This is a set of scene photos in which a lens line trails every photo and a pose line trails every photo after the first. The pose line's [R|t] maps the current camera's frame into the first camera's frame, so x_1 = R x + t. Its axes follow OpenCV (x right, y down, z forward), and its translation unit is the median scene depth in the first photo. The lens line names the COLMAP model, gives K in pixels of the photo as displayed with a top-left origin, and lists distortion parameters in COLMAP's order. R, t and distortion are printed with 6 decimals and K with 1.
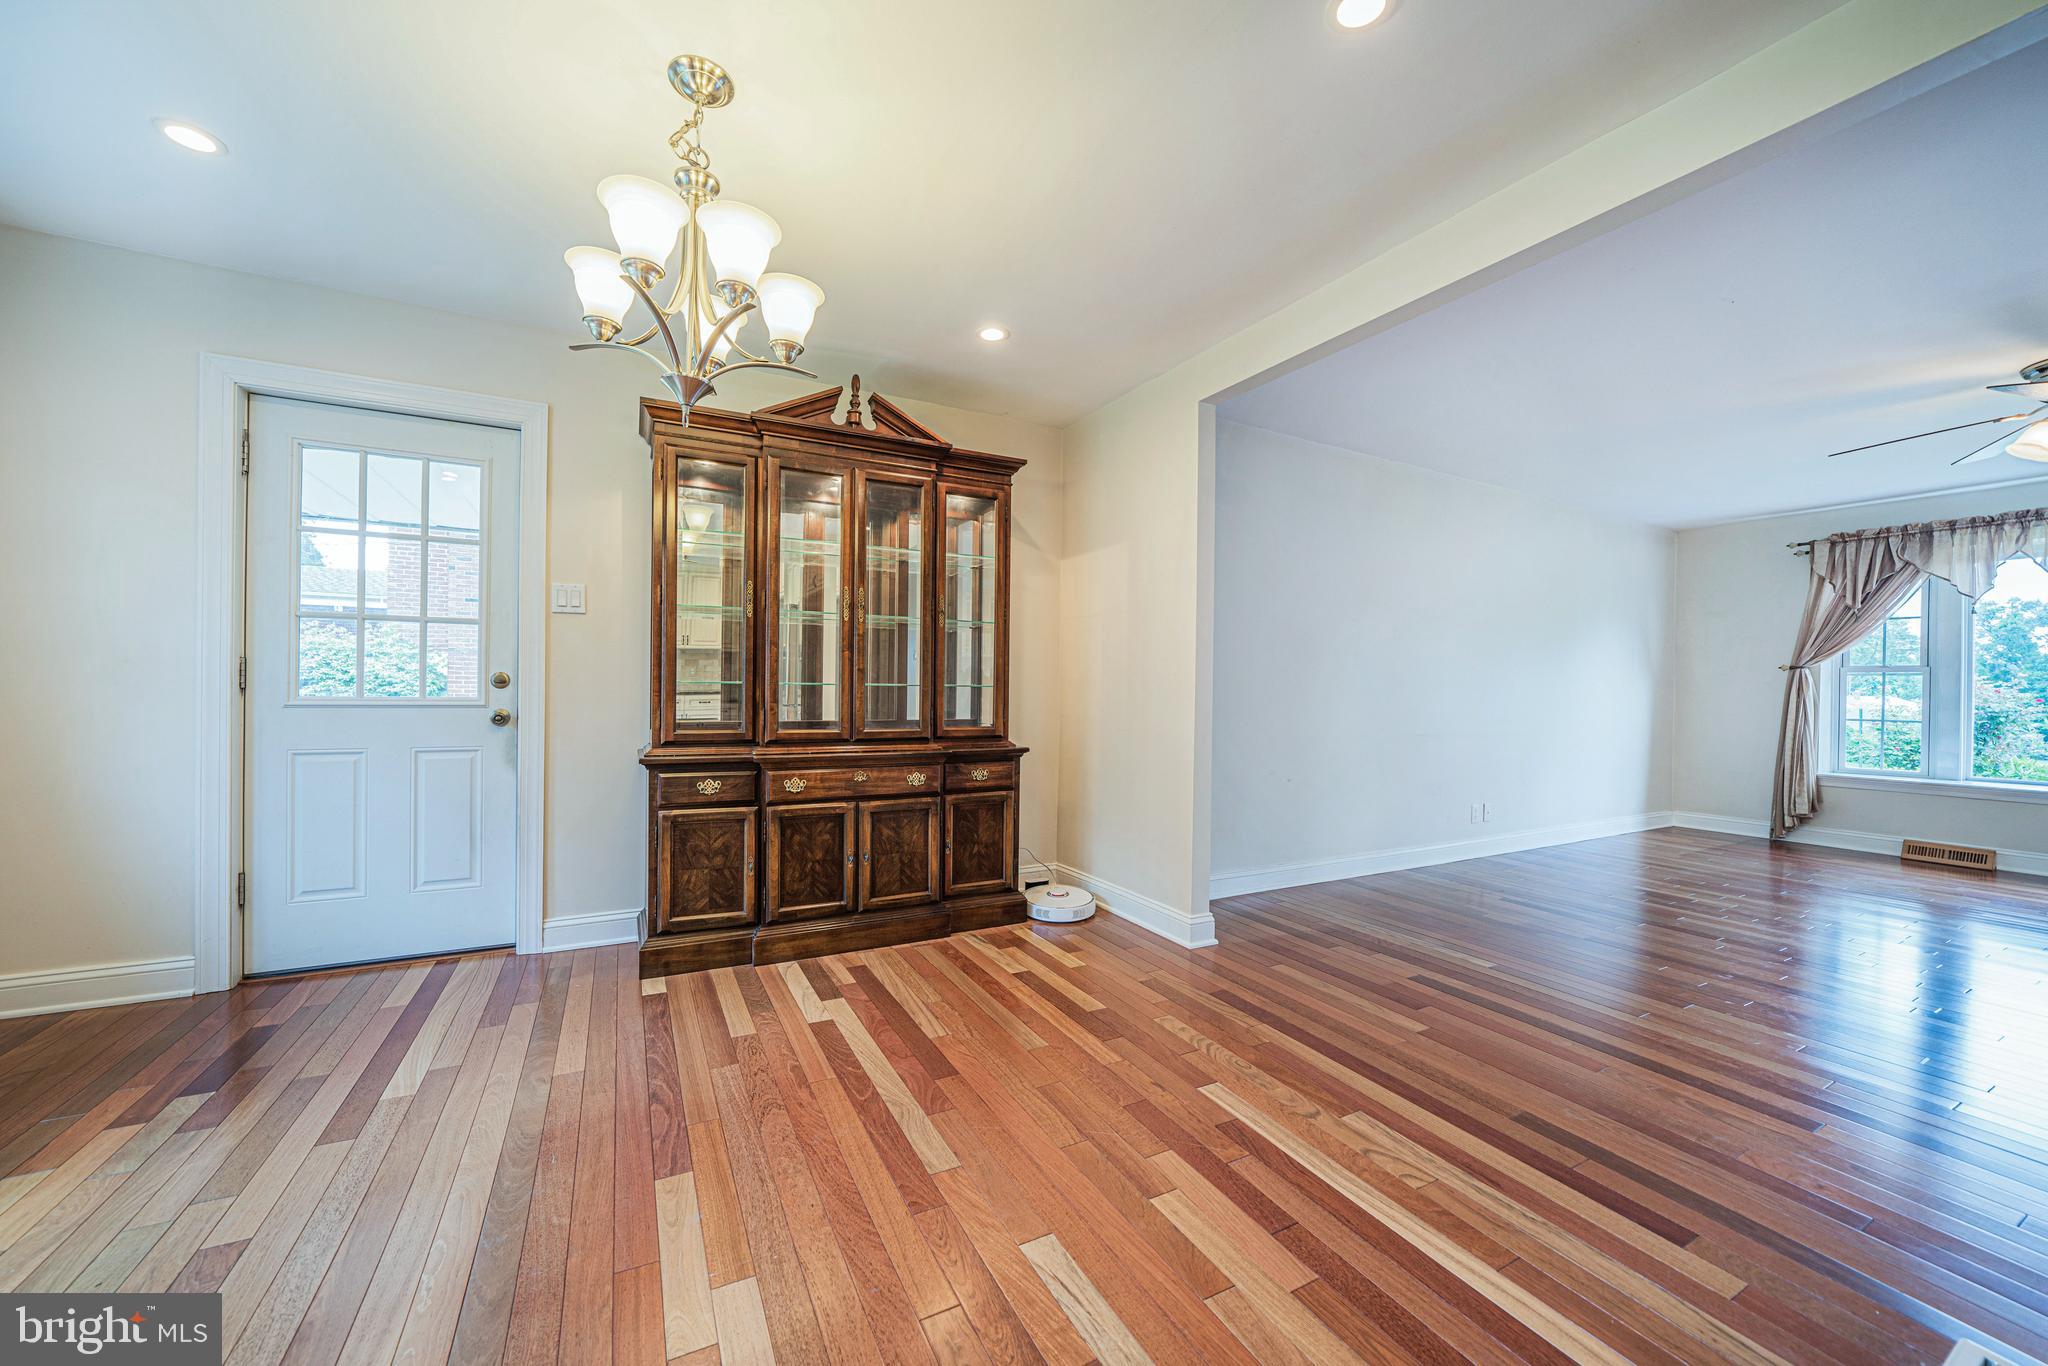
lens RADIAL K [[752.6, 0, 1008.0], [0, 752.6, 692.4], [0, 0, 1]] dist [-0.018164, 0.001965]
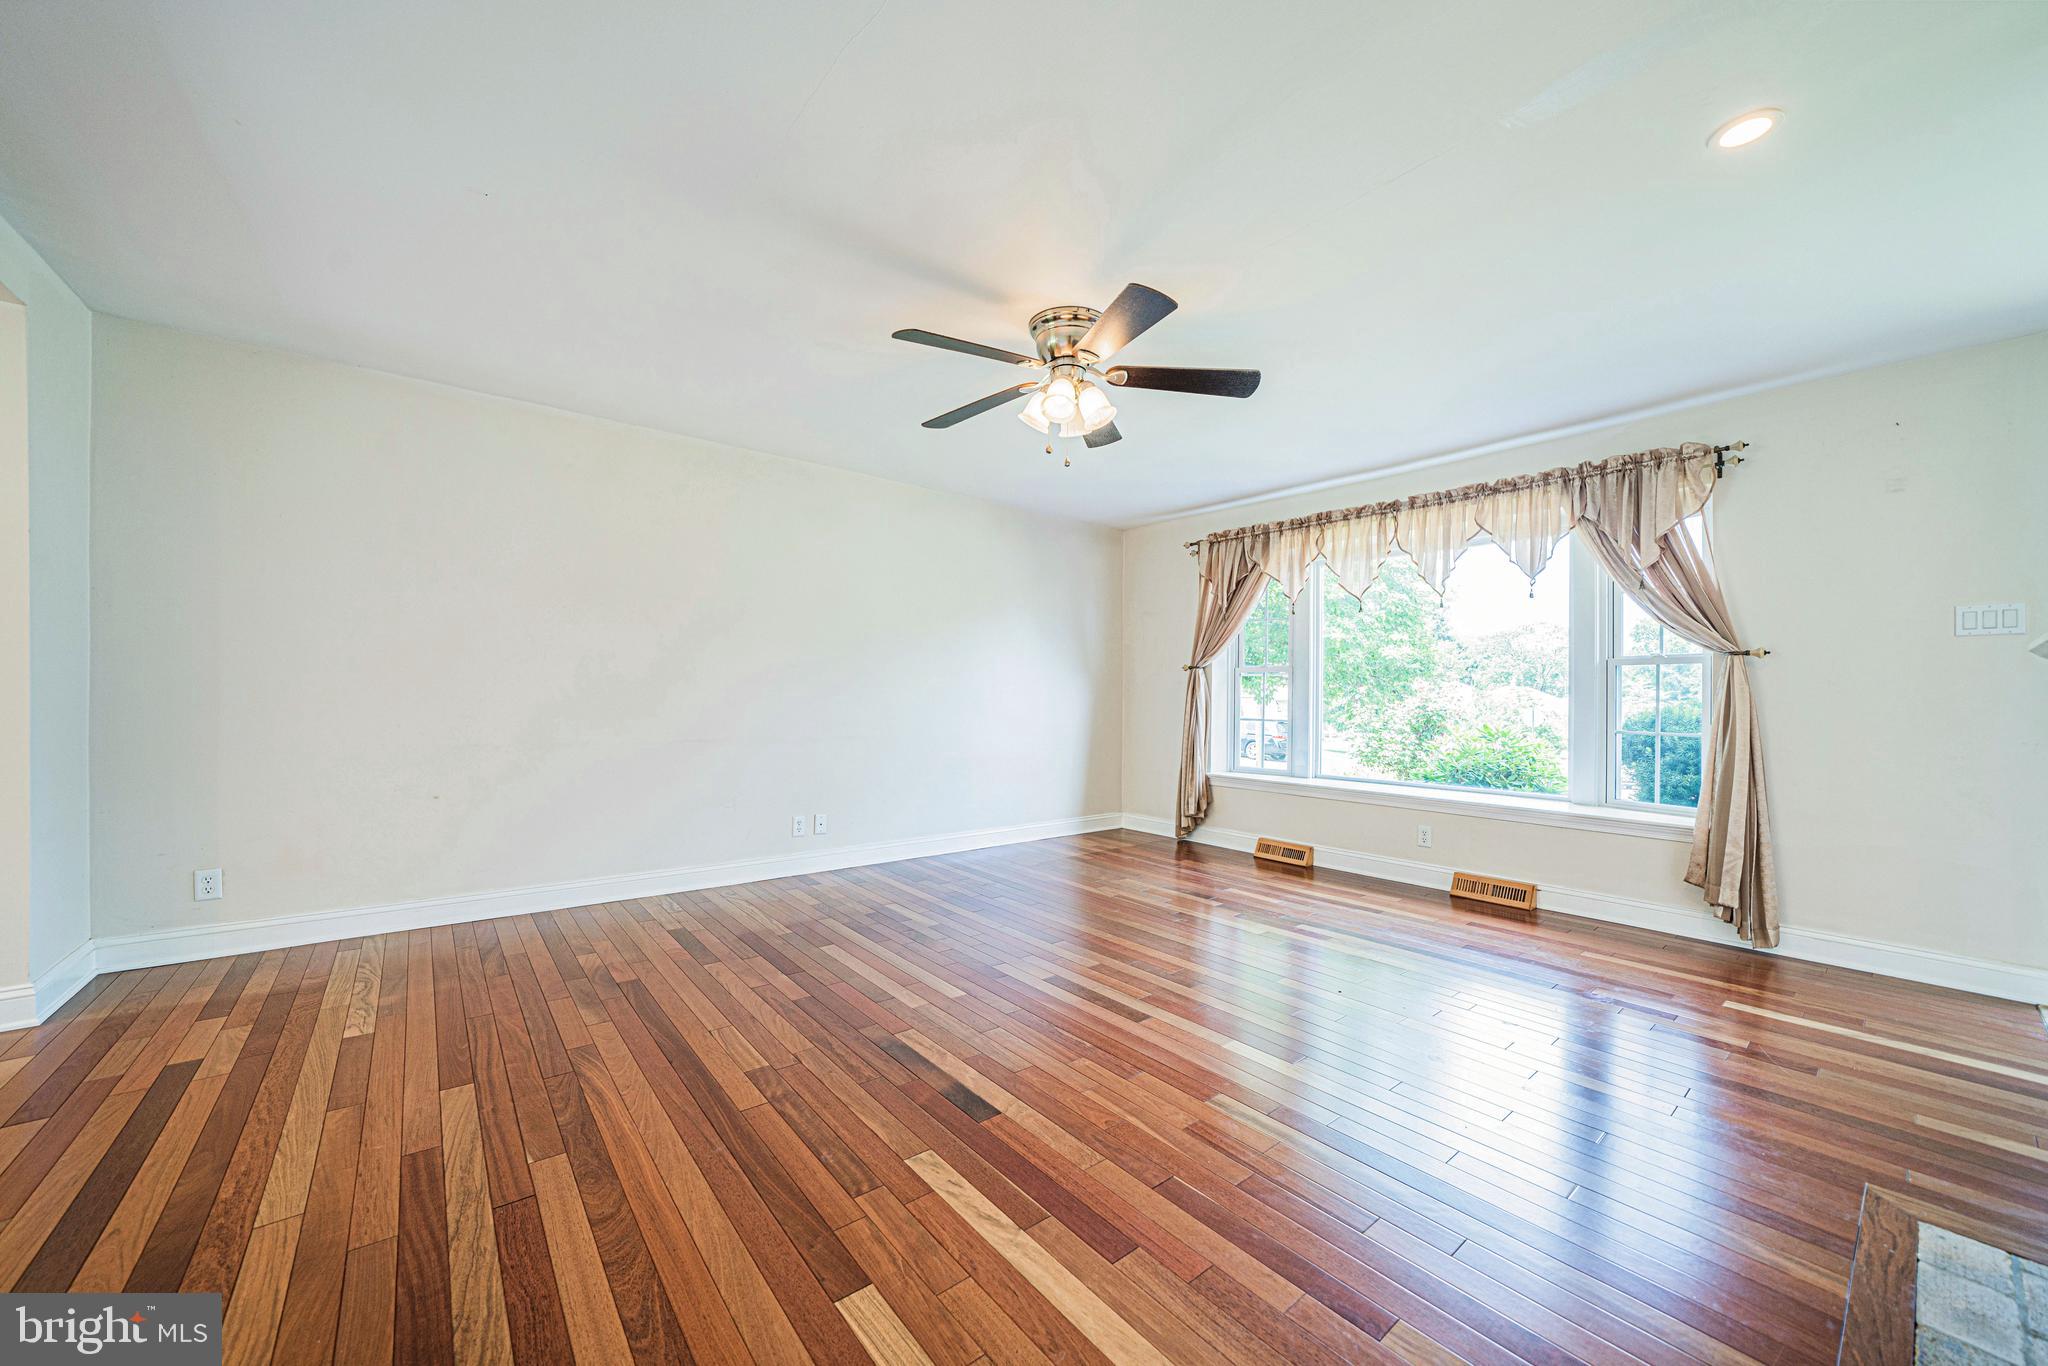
lens RADIAL K [[752.6, 0, 1008.6], [0, 752.6, 688.9], [0, 0, 1]] dist [-0.018164, 0.001965]
pose [[0.980781, -0.001104, 0.195110, 1.180011], [0.003462, 0.999925, -0.011746, 0.012473], [-0.195082, 0.012196, 0.980711, 0.097125]]
